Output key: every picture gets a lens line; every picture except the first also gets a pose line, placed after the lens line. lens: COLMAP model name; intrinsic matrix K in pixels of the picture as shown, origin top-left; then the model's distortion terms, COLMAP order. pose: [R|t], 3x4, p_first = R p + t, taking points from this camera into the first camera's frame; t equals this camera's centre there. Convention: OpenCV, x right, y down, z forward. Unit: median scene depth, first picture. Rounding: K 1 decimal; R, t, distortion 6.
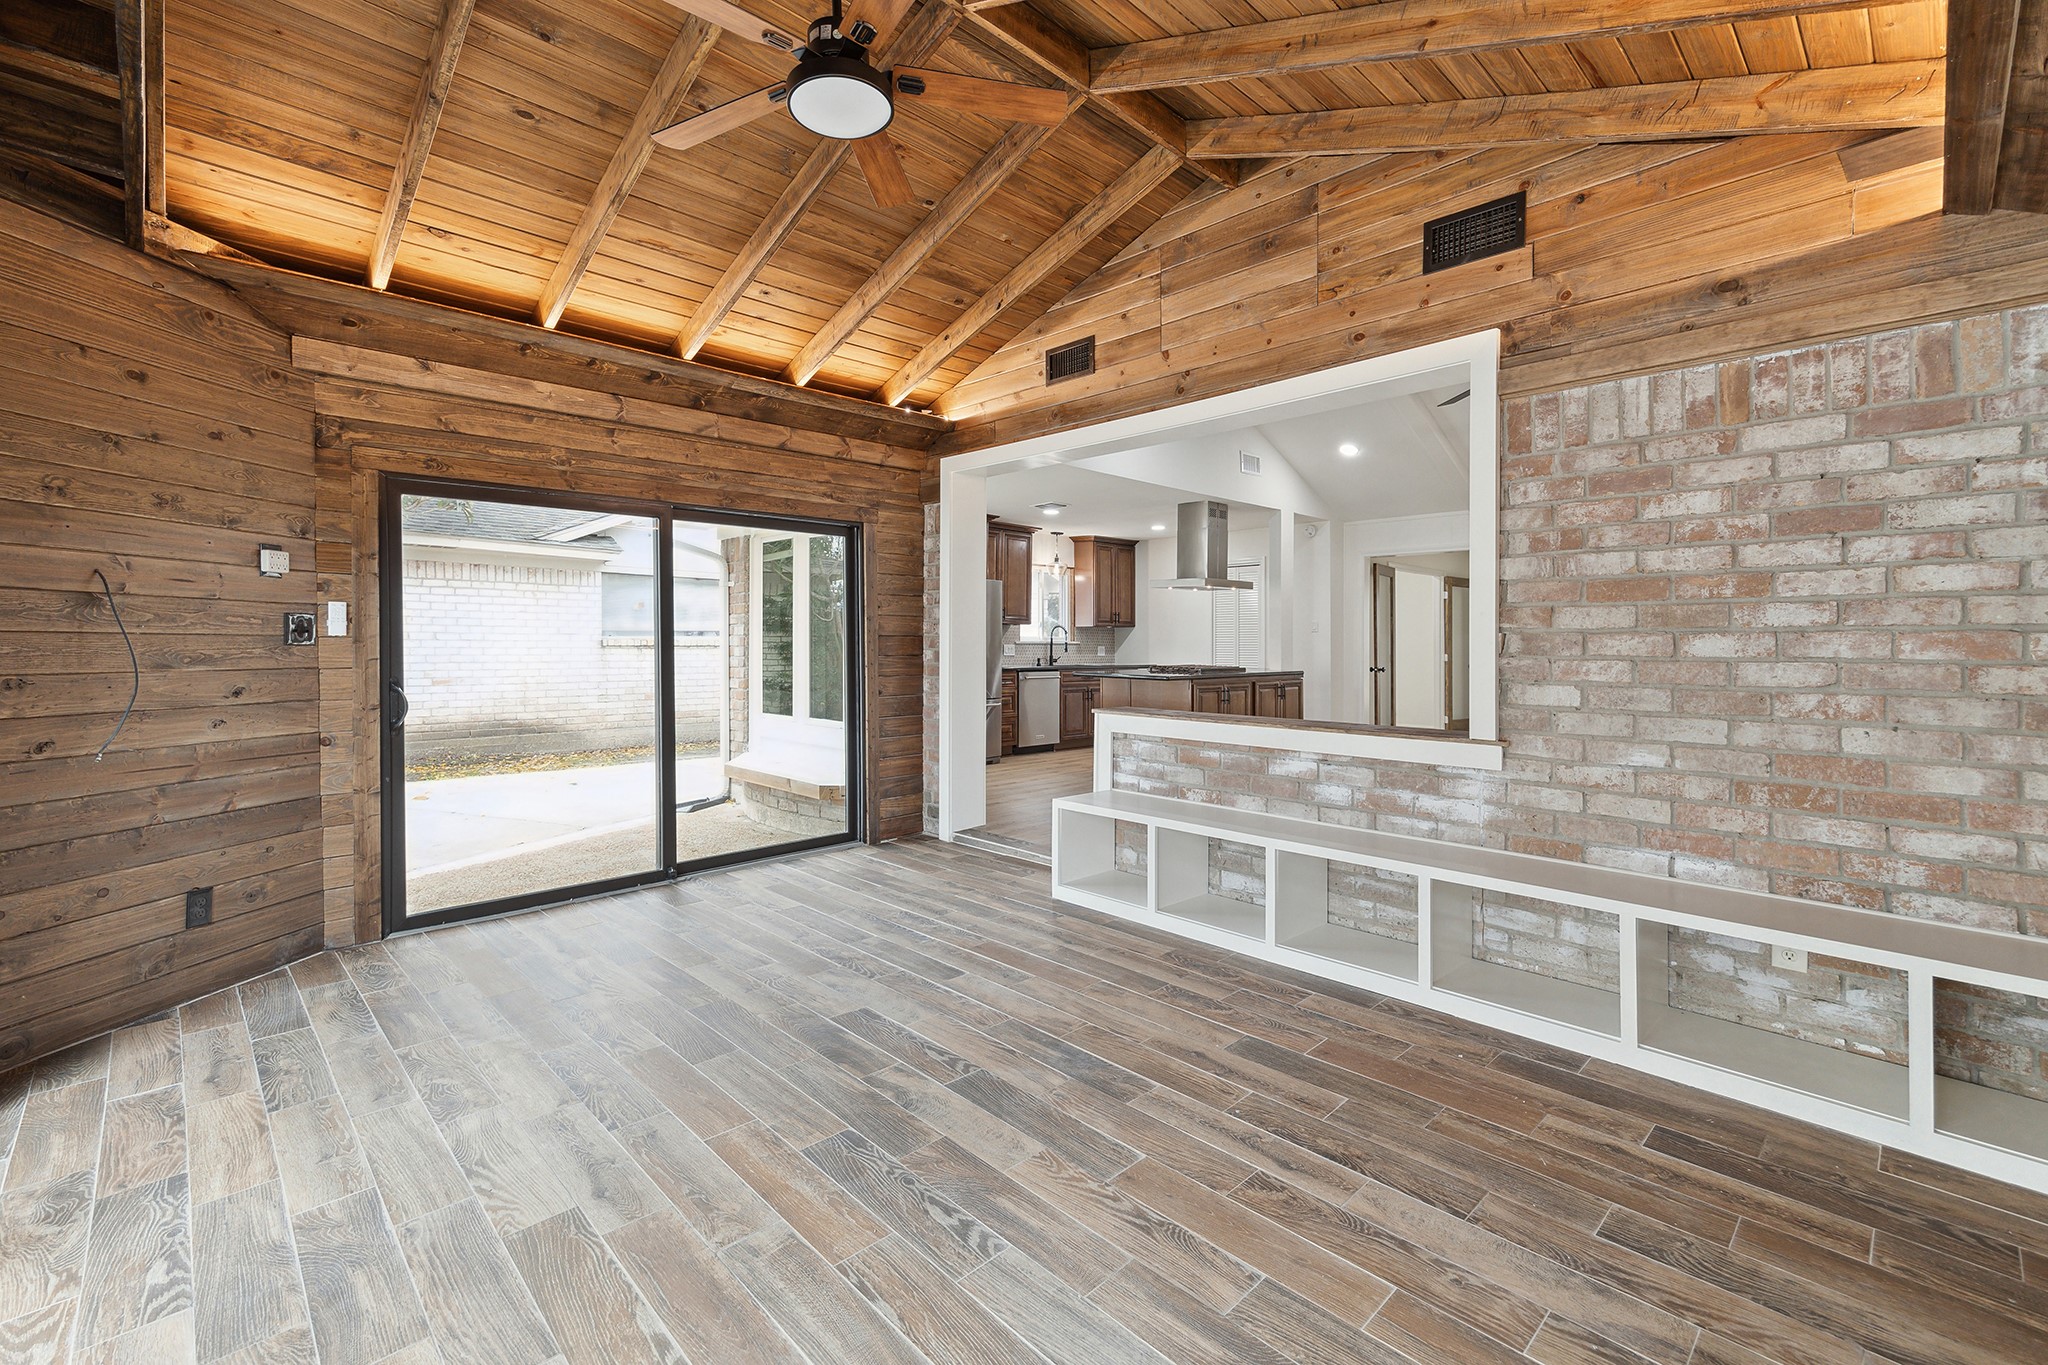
lens RADIAL K [[883.0, 0, 1033.0], [0, 883.0, 645.7], [0, 0, 1]] dist [0.023761, 0.000044]
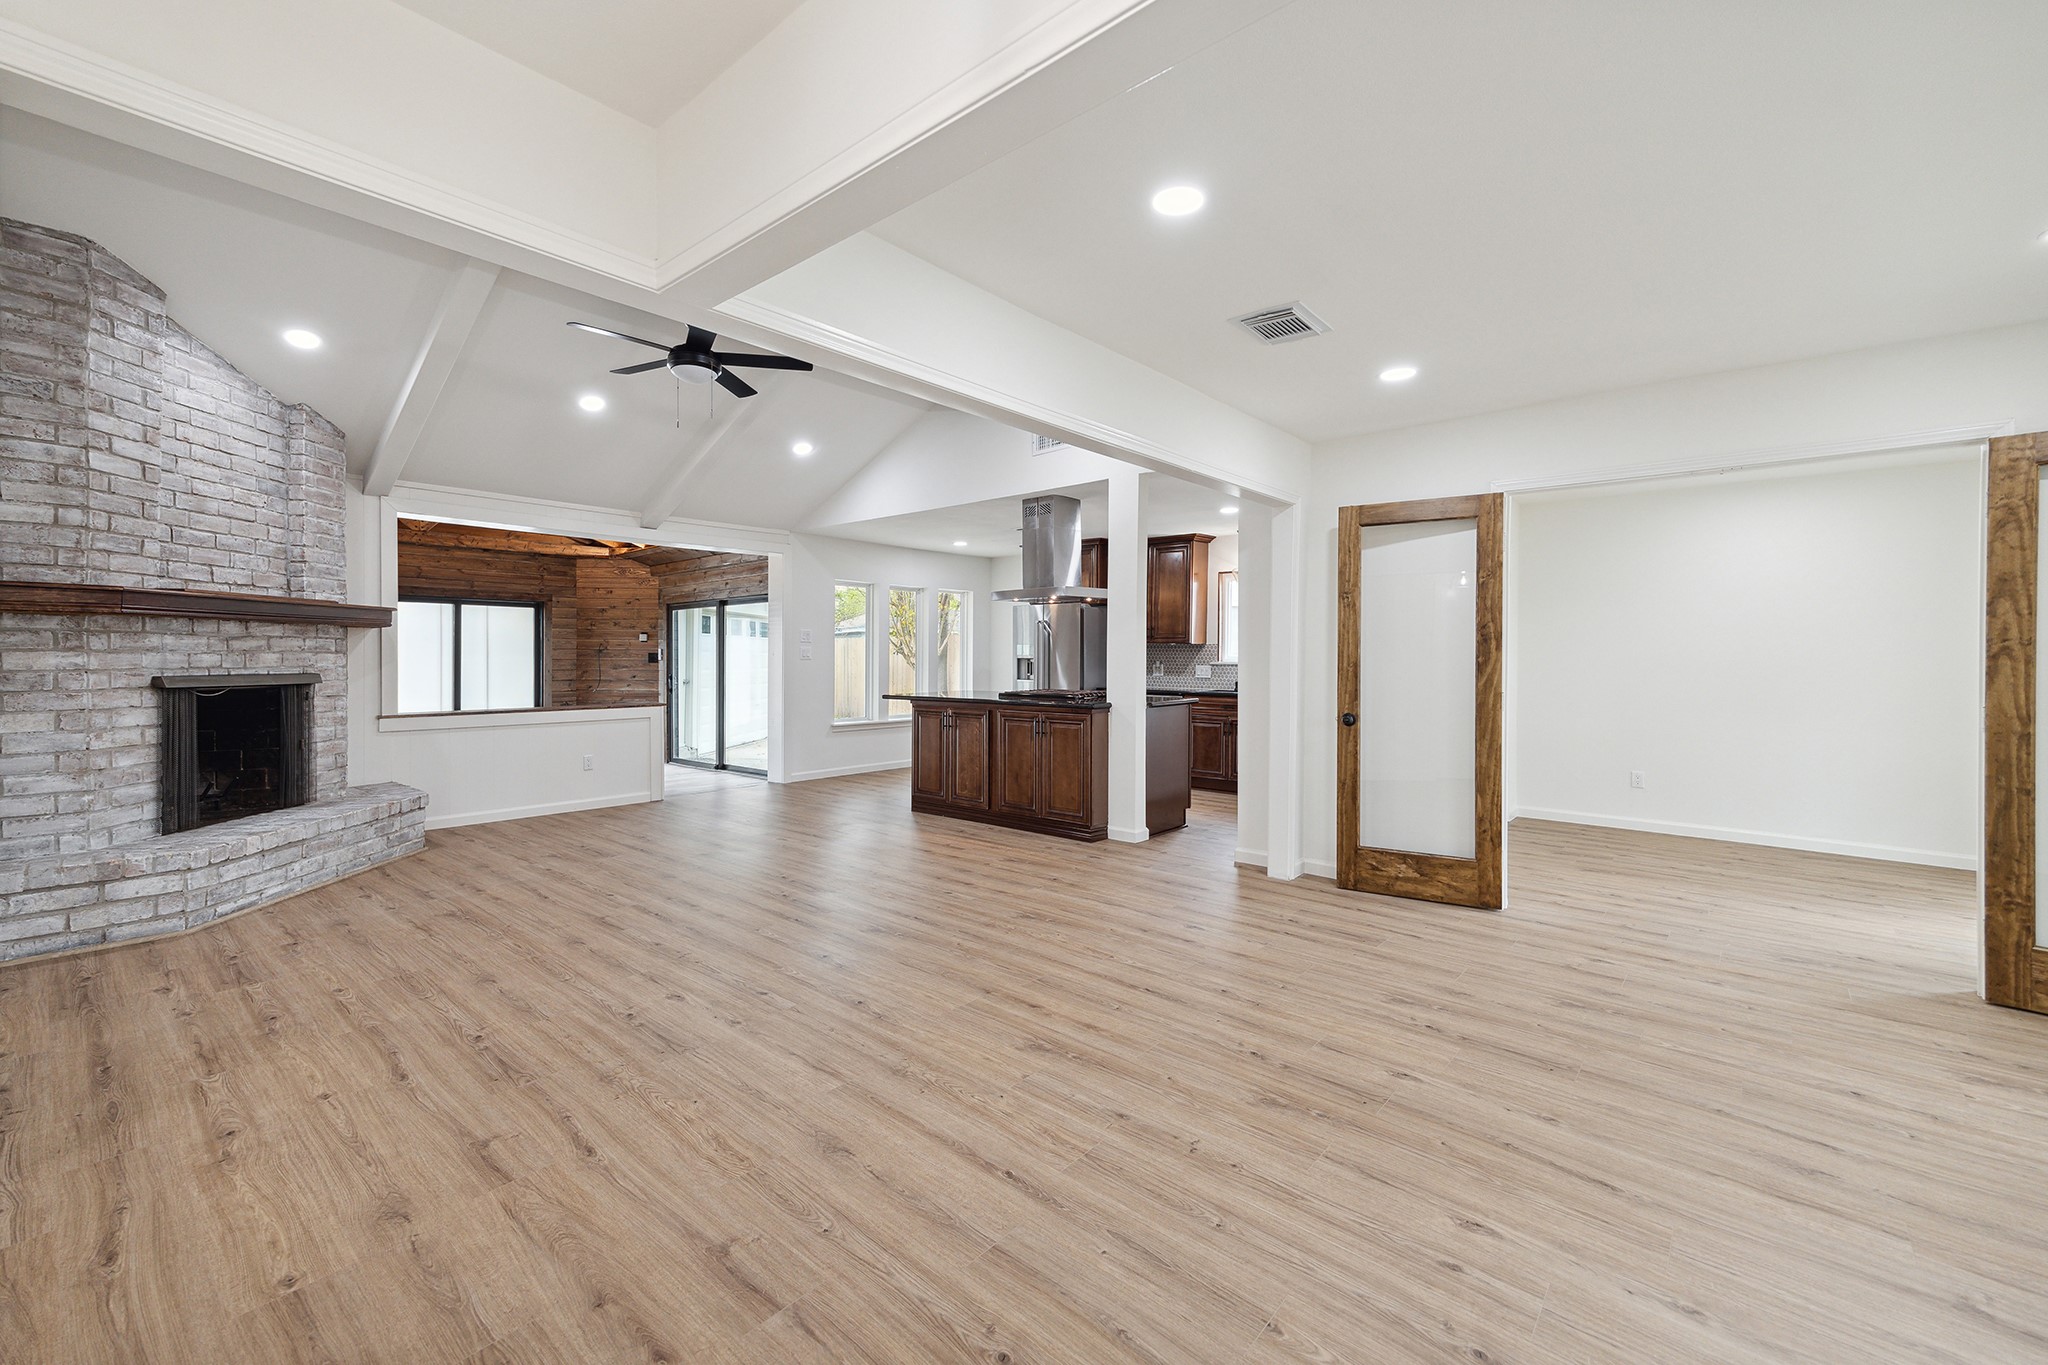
lens RADIAL K [[841.0, 0, 1025.0], [0, 841.0, 655.4], [0, 0, 1]] dist [0.020420, -0.000114]
pose [[0.071057, -0.007145, -0.997447, 2.375392], [-0.006748, 0.999948, -0.007644, -0.014048], [0.997449, 0.007274, 0.071005, 2.205929]]
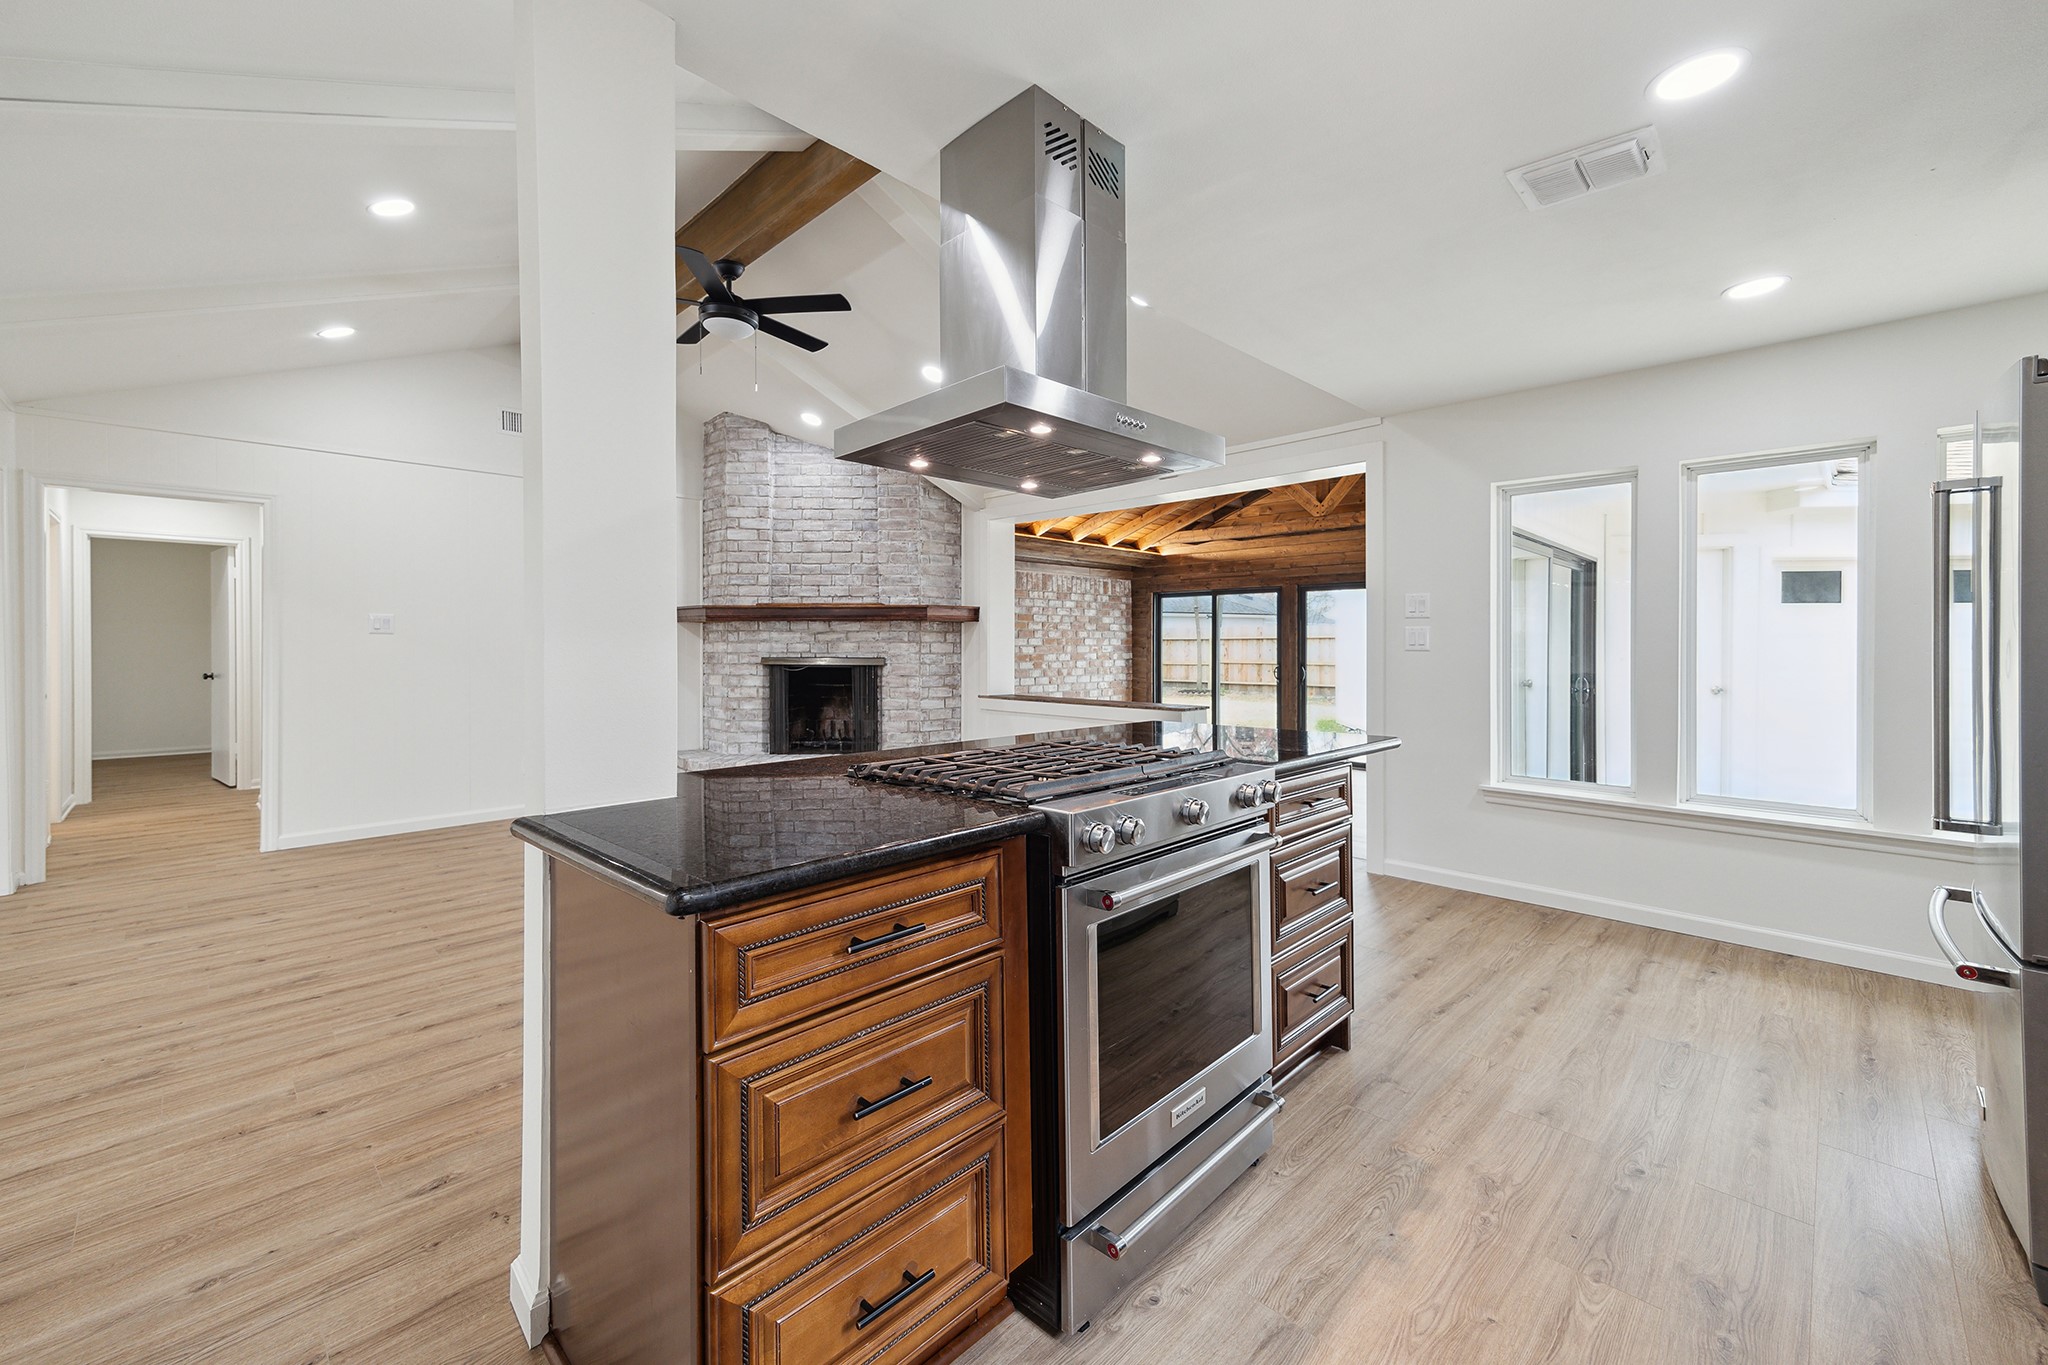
lens RADIAL K [[819.3, 0, 1029.2], [0, 819.3, 646.4], [0, 0, 1]] dist [0.010851, 0.000857]
pose [[-0.999860, -0.006612, -0.015341, 0.482747], [-0.006714, 0.999956, 0.006595, -0.027097], [0.015296, 0.006697, -0.999861, 2.995476]]
